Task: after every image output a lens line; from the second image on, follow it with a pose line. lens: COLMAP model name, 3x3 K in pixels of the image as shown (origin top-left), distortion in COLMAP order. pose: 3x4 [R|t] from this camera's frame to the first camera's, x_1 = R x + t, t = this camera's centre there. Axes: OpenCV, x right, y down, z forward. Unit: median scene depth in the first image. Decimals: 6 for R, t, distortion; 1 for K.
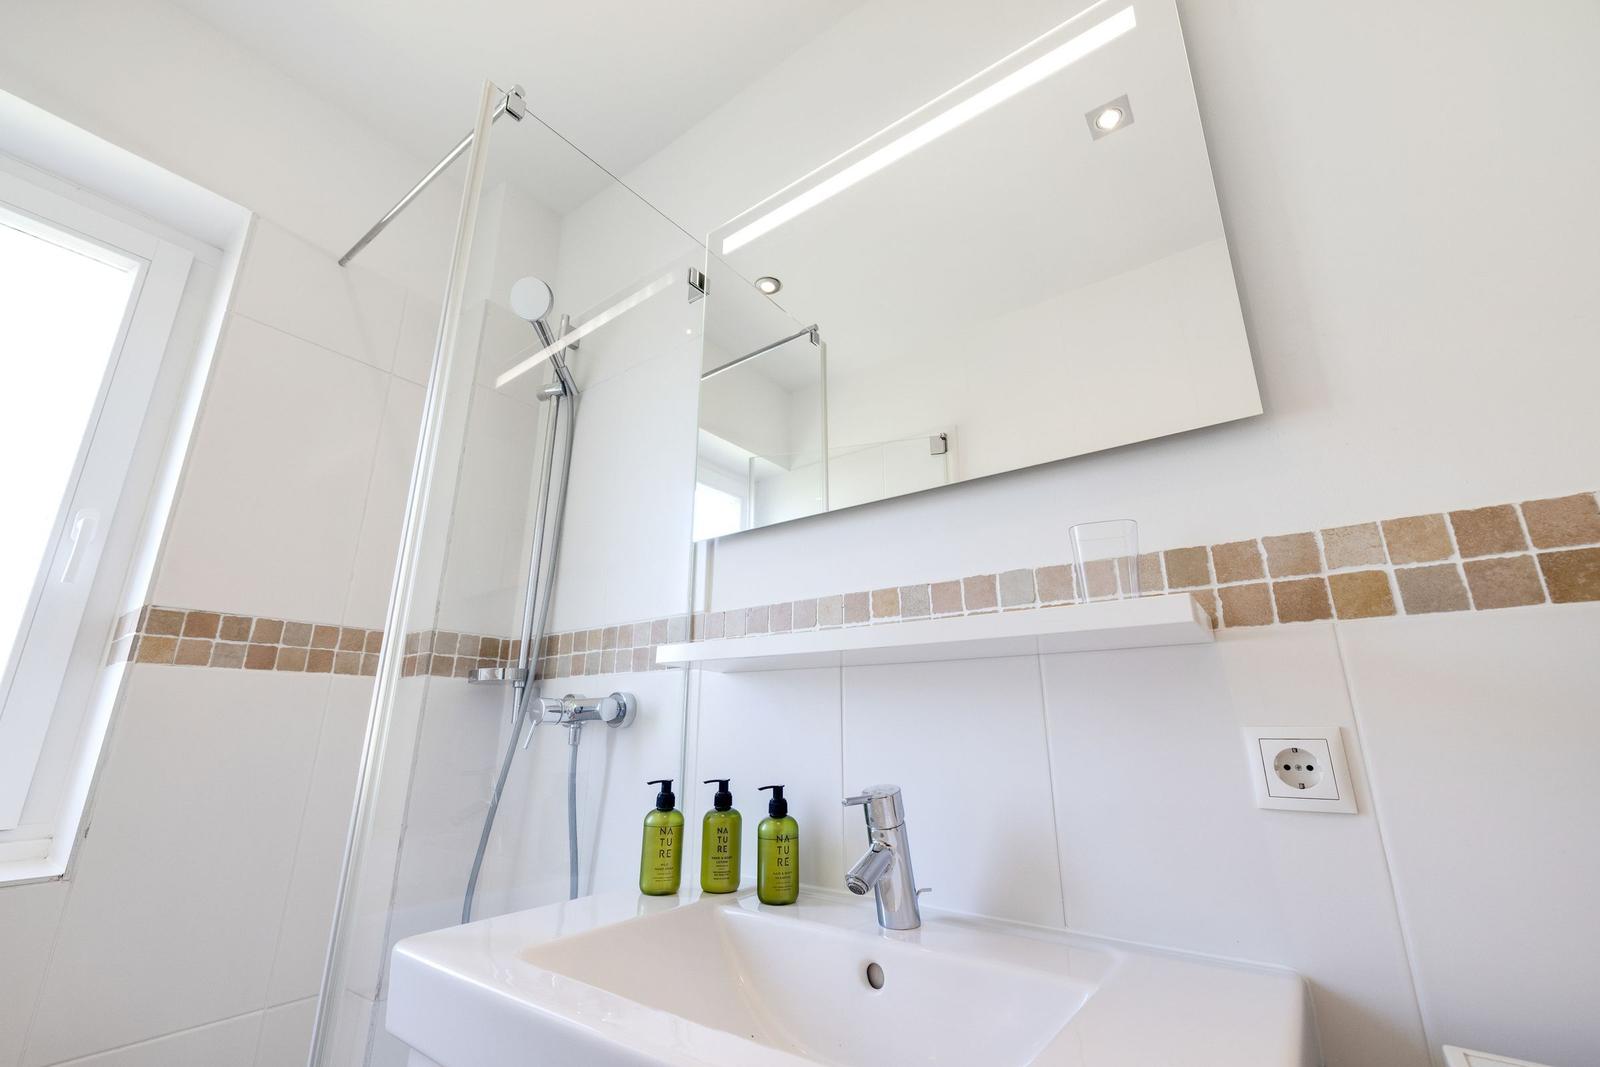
lens RADIAL K [[670.5, 0, 808.2], [0, 670.5, 533.4], [0, 0, 1]] dist [0.000804, -0.000434]
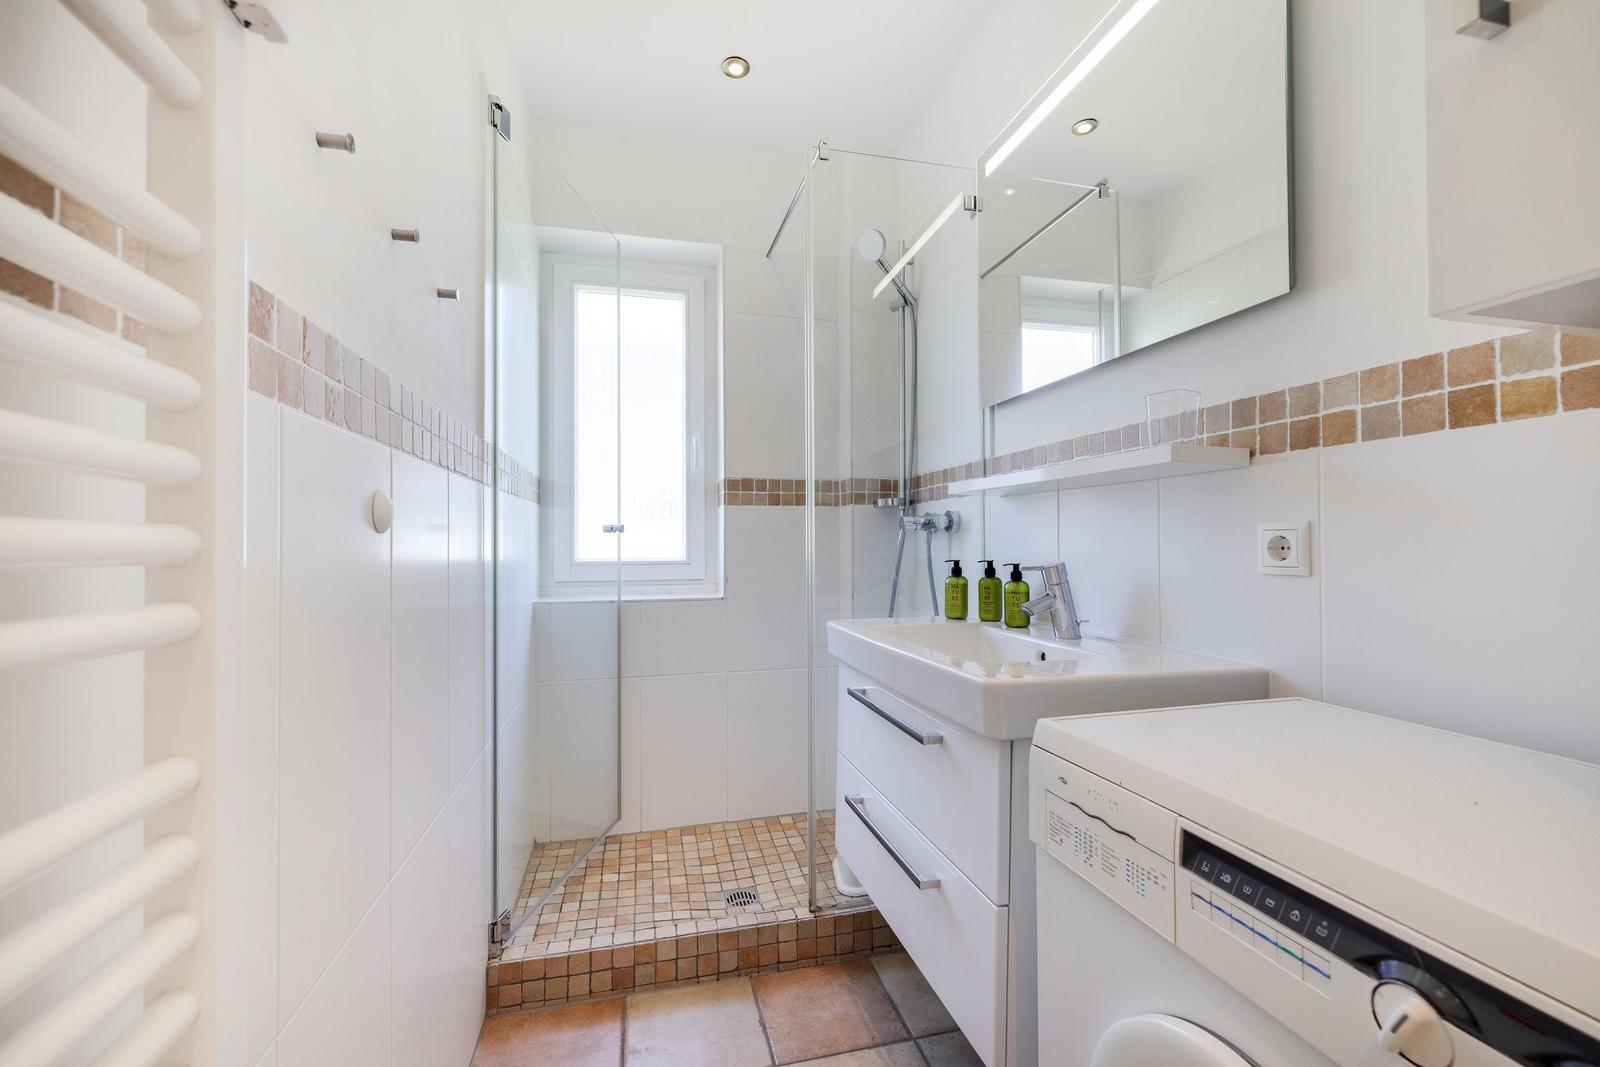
lens RADIAL K [[670.5, 0, 796.6], [0, 670.5, 538.3], [0, 0, 1]] dist [0.000804, -0.000434]
pose [[0.772252, -0.009452, -0.635246, 0.576525], [0.185849, 0.959512, 0.211655, -0.131349], [0.607525, -0.281510, 0.742742, -0.528262]]
